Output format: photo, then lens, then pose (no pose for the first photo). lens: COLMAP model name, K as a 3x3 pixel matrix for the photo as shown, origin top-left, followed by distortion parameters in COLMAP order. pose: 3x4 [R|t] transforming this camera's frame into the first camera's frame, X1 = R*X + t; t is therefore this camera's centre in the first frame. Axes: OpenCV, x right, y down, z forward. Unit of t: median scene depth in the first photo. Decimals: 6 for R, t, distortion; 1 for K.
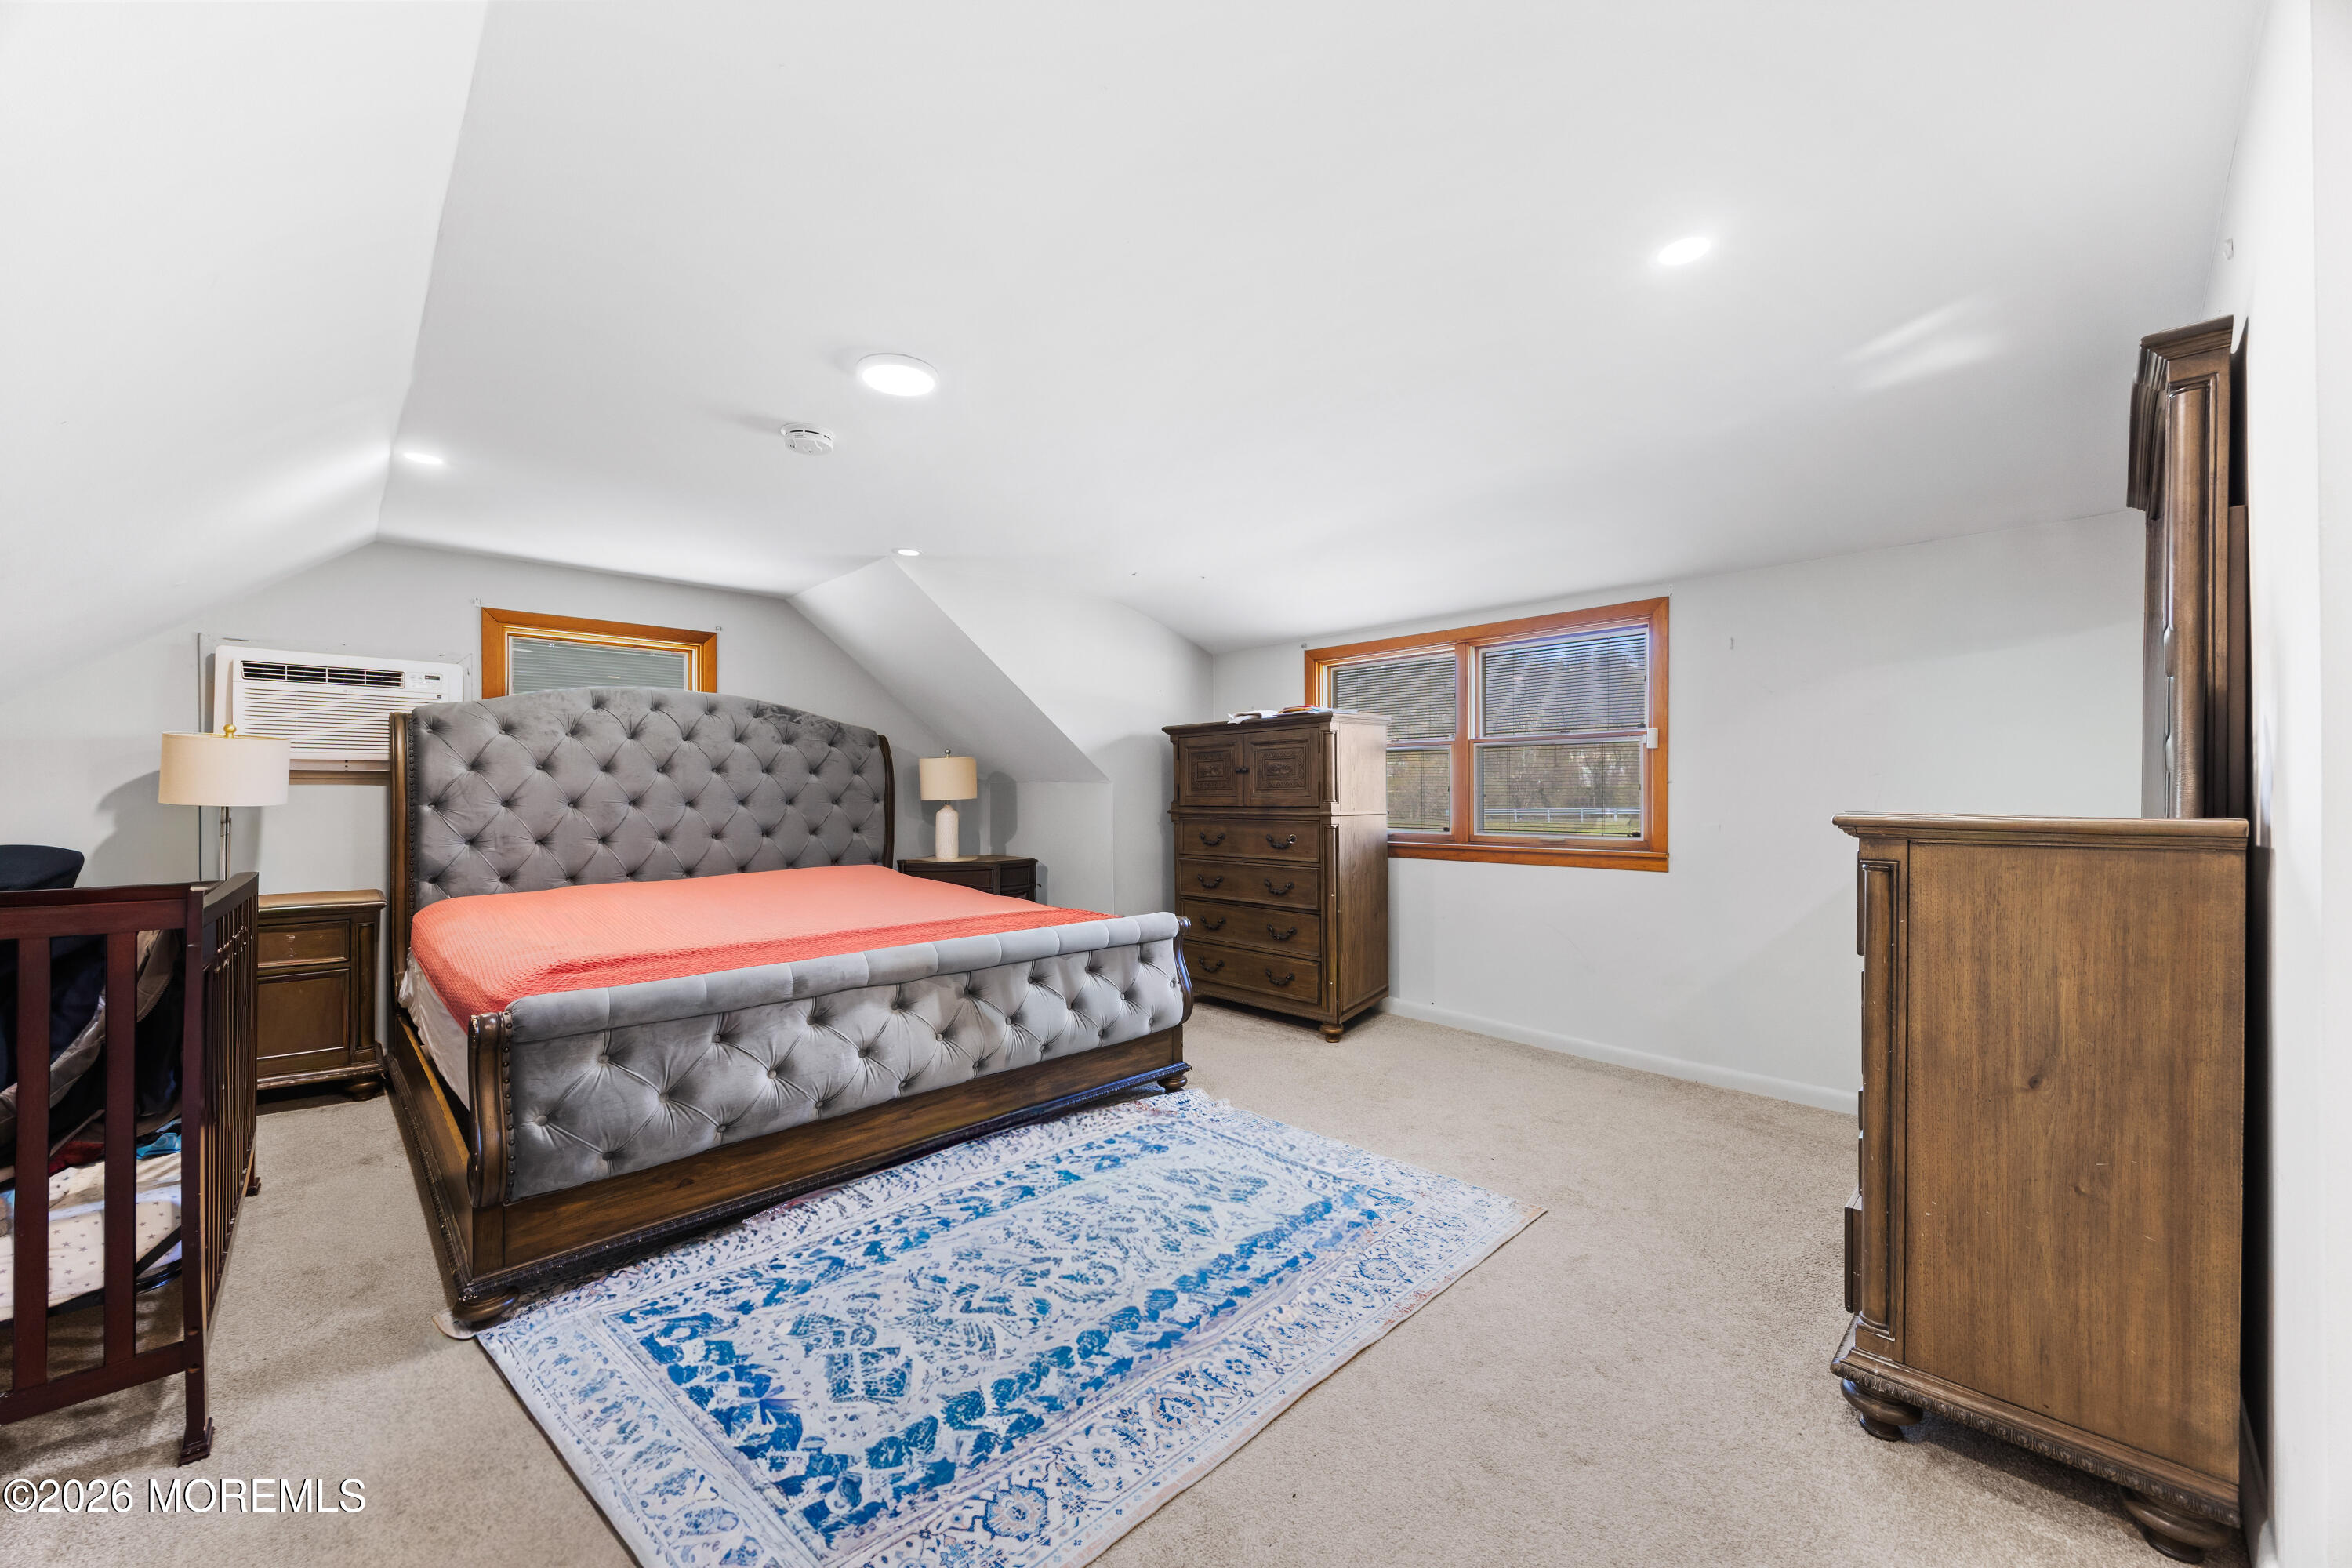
lens RADIAL K [[901.5, 0, 1180.1], [0, 901.5, 786.9], [0, 0, 1]] dist [0.000907, -0.000110]
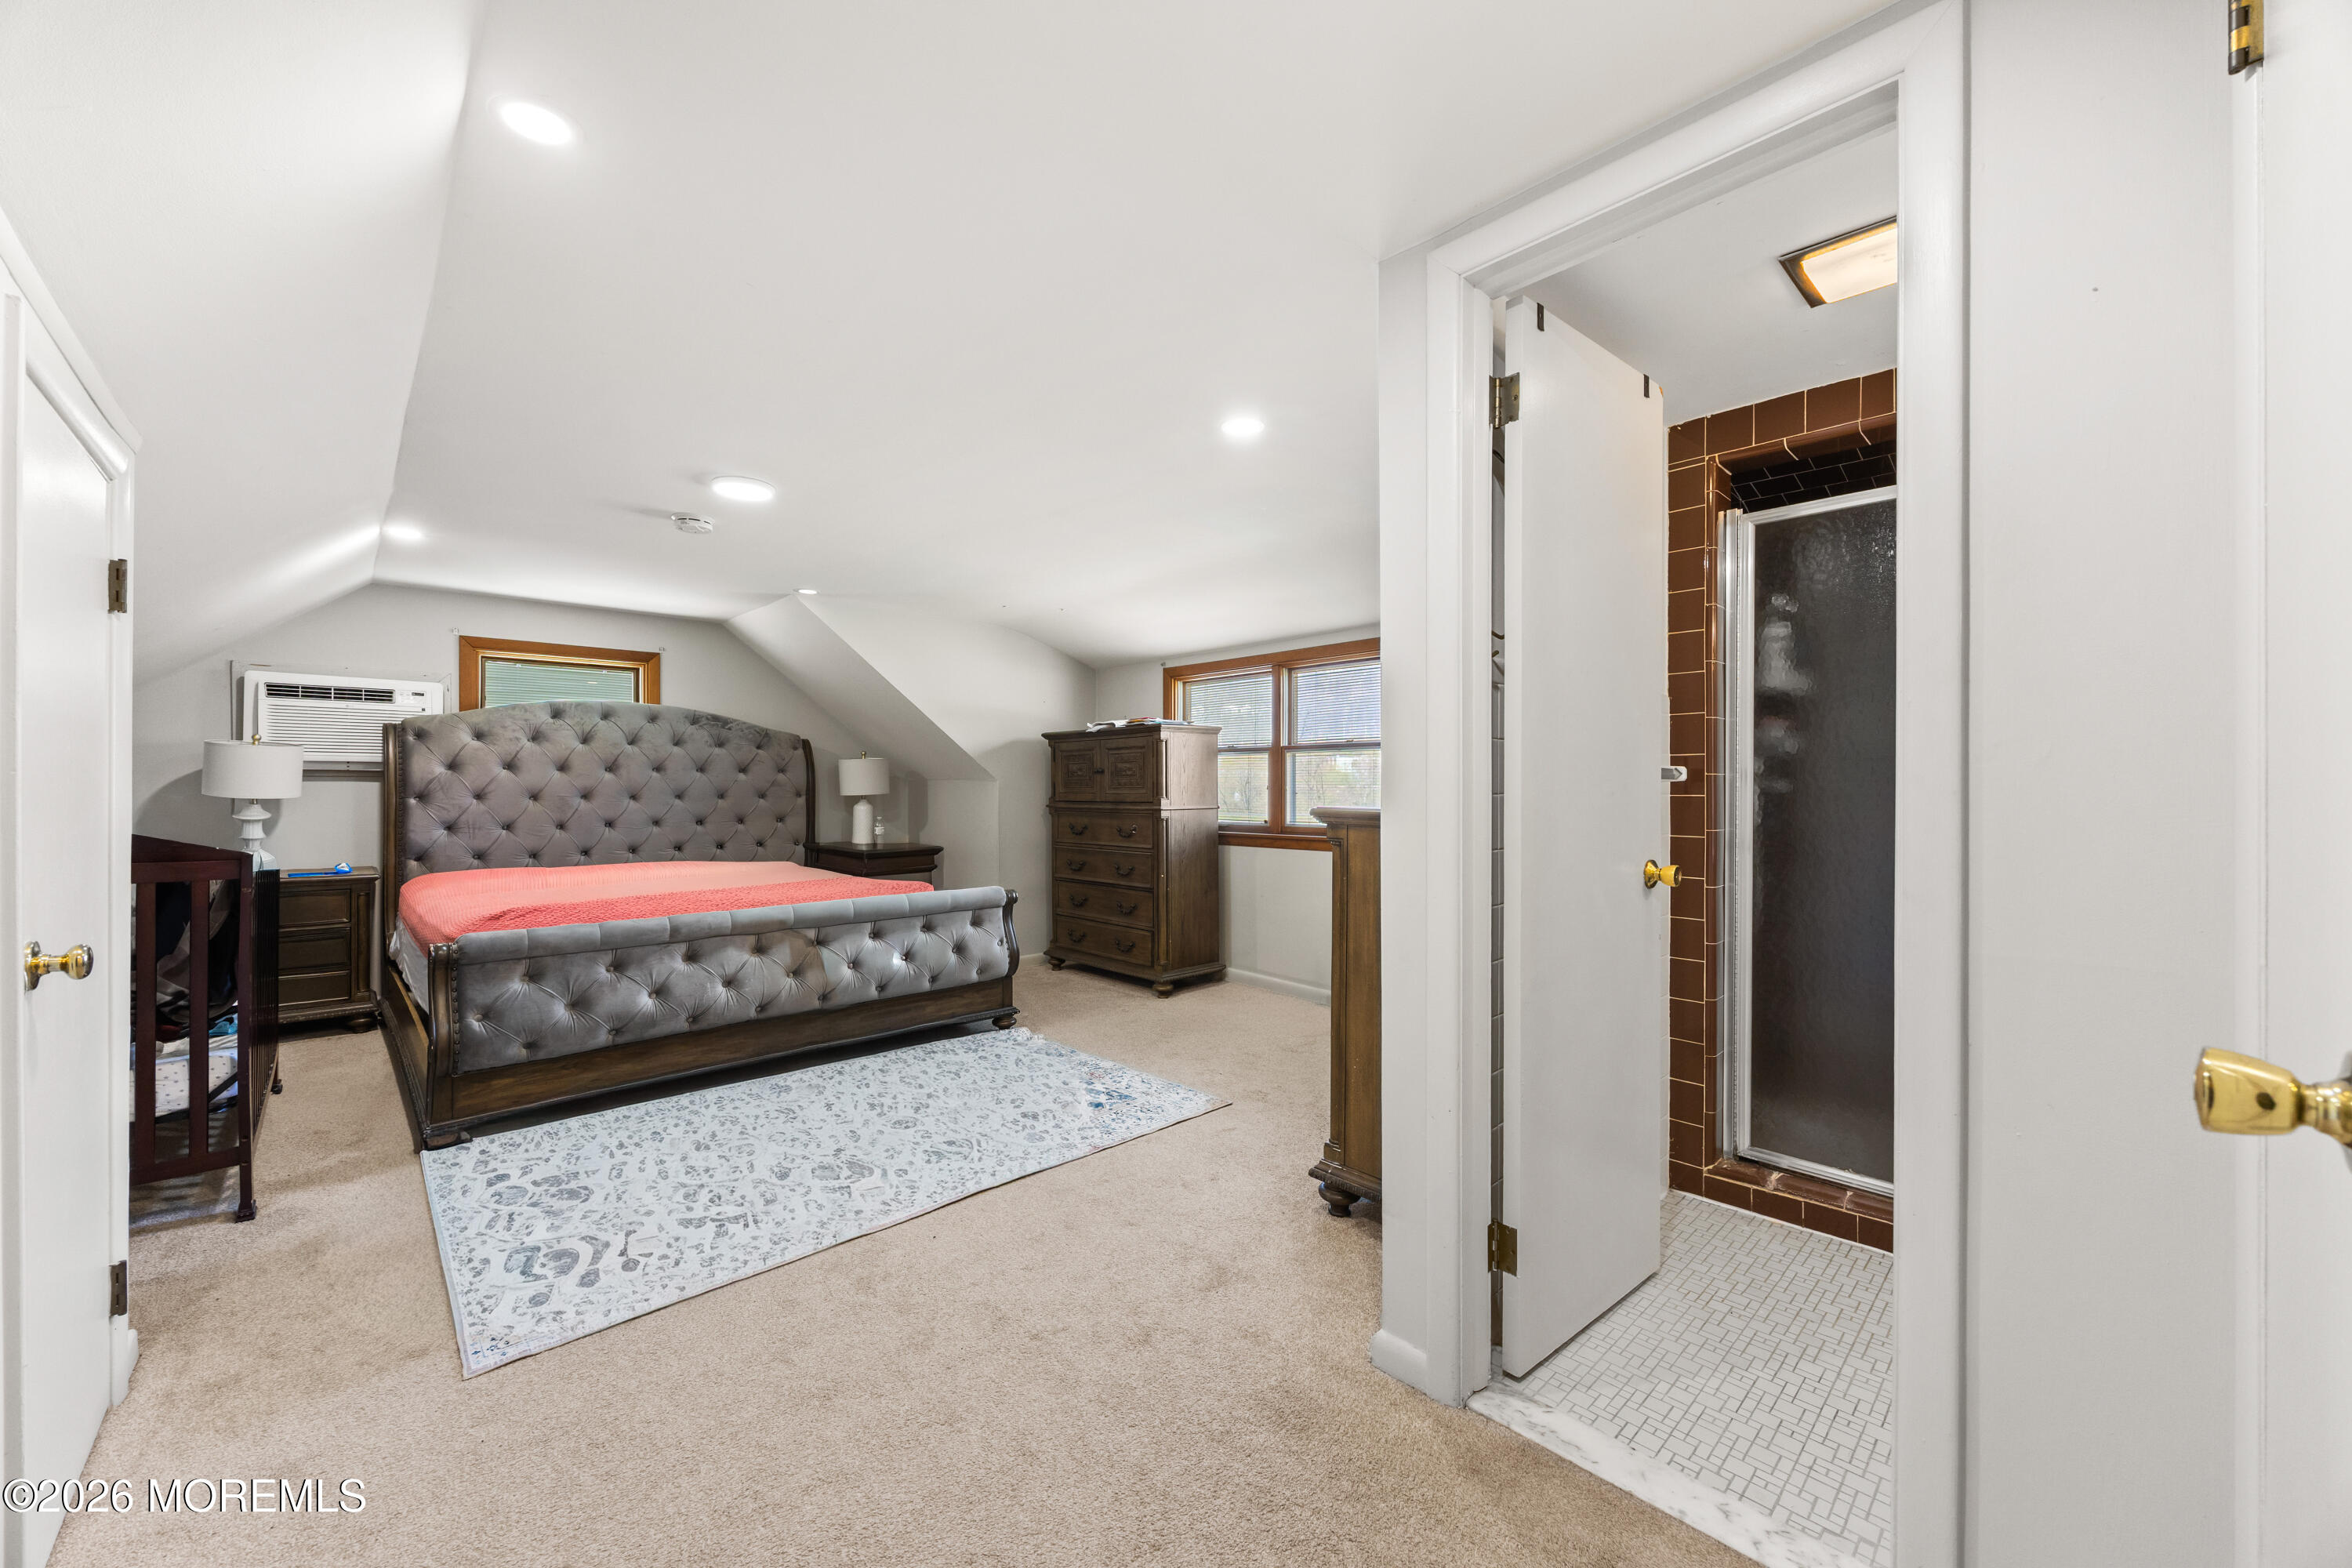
lens RADIAL K [[901.5, 0, 1172.6], [0, 901.5, 783.2], [0, 0, 1]] dist [0.000907, -0.000110]
pose [[0.999952, 0.003521, -0.009163, 0.241396], [-0.003497, 0.999991, 0.002600, -0.007894], [0.009172, -0.002567, 0.999955, -0.251729]]
